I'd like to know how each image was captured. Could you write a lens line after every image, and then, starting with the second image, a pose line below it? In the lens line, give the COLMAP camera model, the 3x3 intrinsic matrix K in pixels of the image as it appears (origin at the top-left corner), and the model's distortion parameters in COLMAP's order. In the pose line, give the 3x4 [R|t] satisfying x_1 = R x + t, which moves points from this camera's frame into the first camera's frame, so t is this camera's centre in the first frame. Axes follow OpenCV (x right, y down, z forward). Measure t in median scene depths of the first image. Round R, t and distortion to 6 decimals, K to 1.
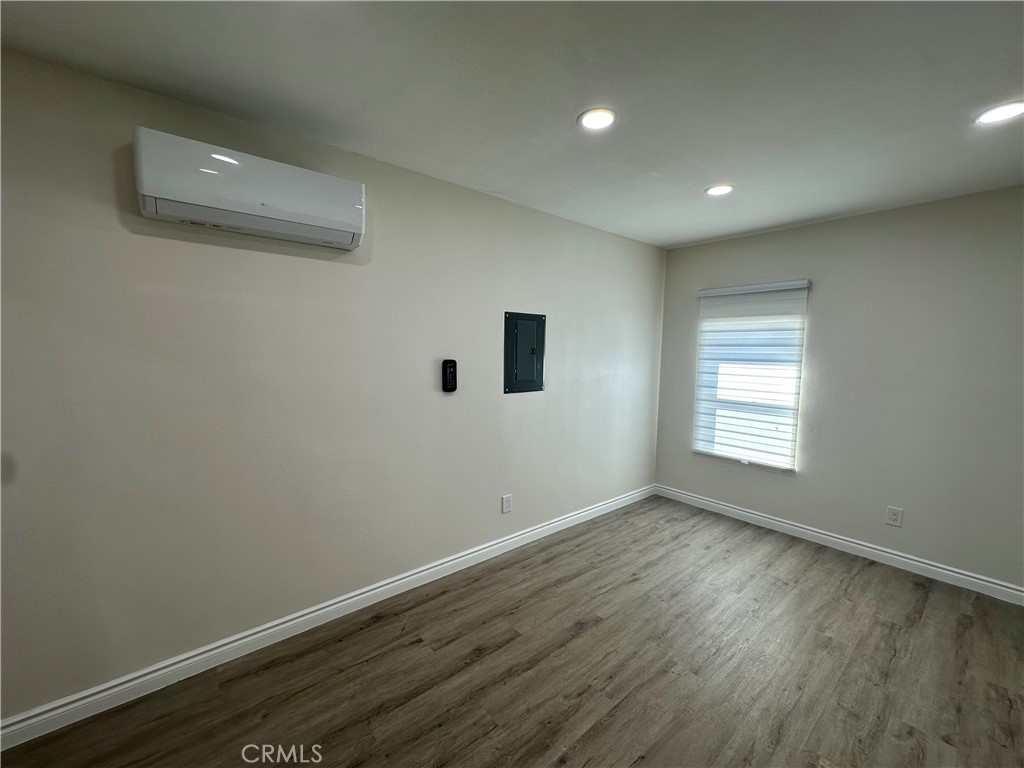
lens RADIAL K [[409.2, 0, 511.5], [0, 409.2, 383.7], [0, 0, 1]] dist [-0.004764, 0.000900]
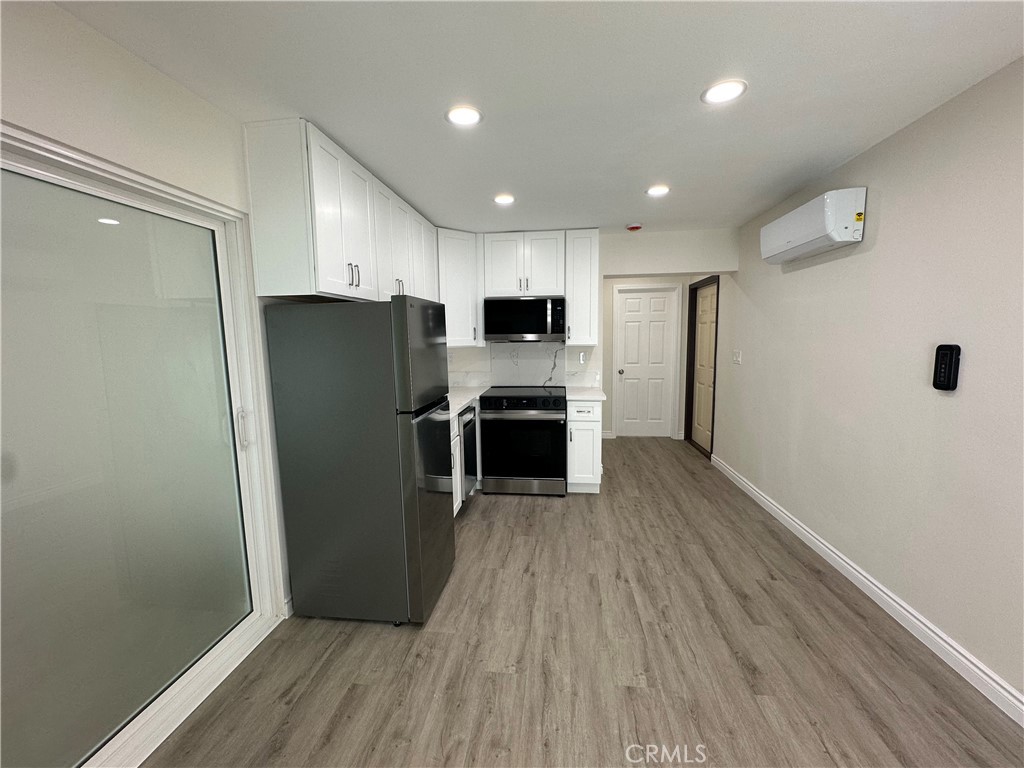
lens RADIAL K [[409.2, 0, 511.5], [0, 409.2, 383.7], [0, 0, 1]] dist [-0.004764, 0.000900]
pose [[-0.724549, 0.080743, -0.684478, 0.955969], [-0.051467, 0.984003, 0.170555, -0.079784], [0.687299, 0.158803, -0.708803, 1.073878]]
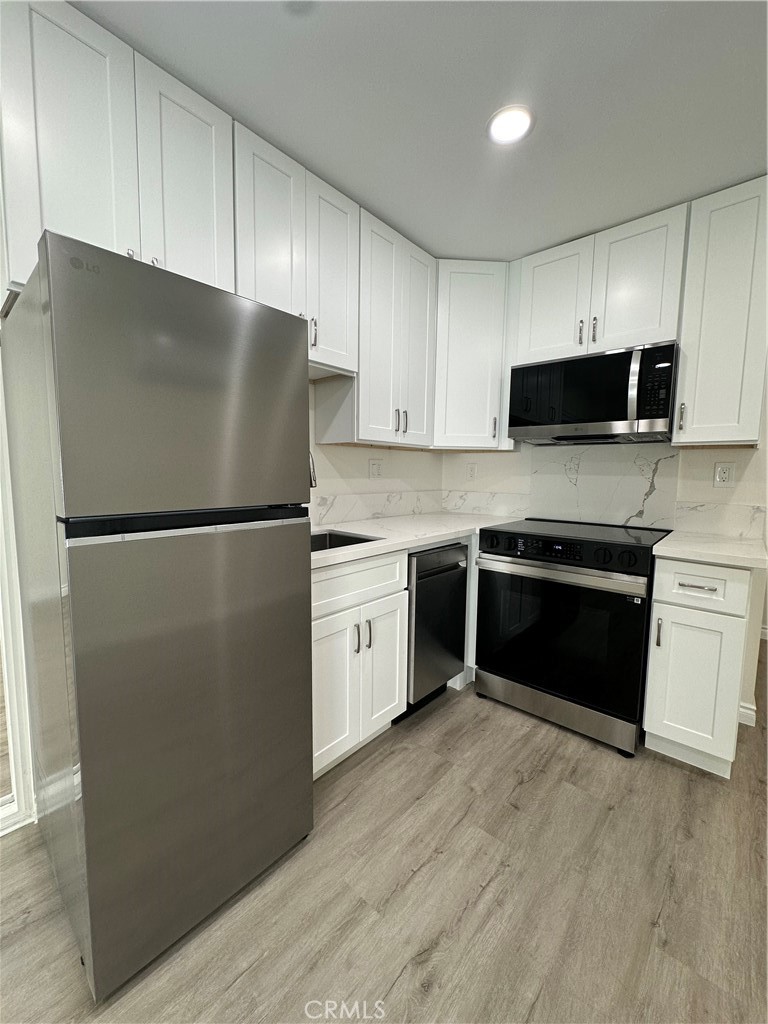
lens RADIAL K [[409.2, 0, 384.5], [0, 409.2, 511.2], [0, 0, 1]] dist [-0.004764, 0.000900]
pose [[-0.986809, -0.009008, -0.161641, 0.337165], [-0.037687, 0.983803, 0.175249, 0.049144], [0.157444, 0.179029, -0.971164, 0.740118]]
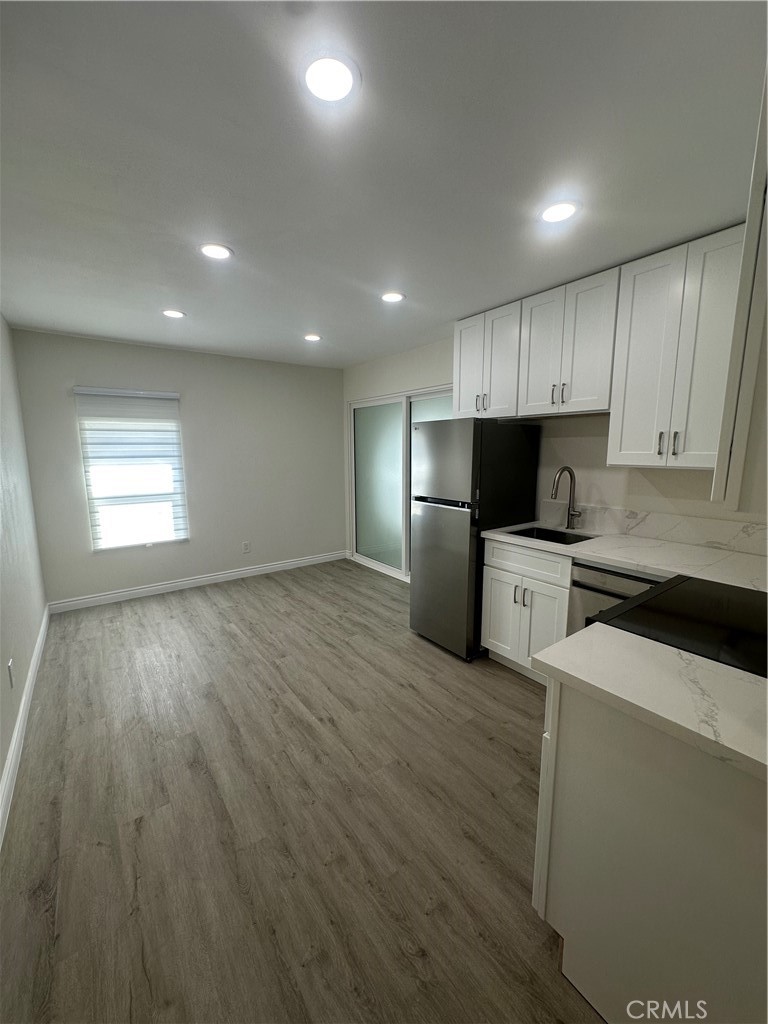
lens RADIAL K [[409.2, 0, 384.5], [0, 409.2, 511.2], [0, 0, 1]] dist [-0.004764, 0.000900]
pose [[0.057229, -0.166716, 0.984343, -0.771102], [0.089863, 0.982817, 0.161233, -0.044126], [-0.994309, 0.079229, 0.071227, 0.366433]]
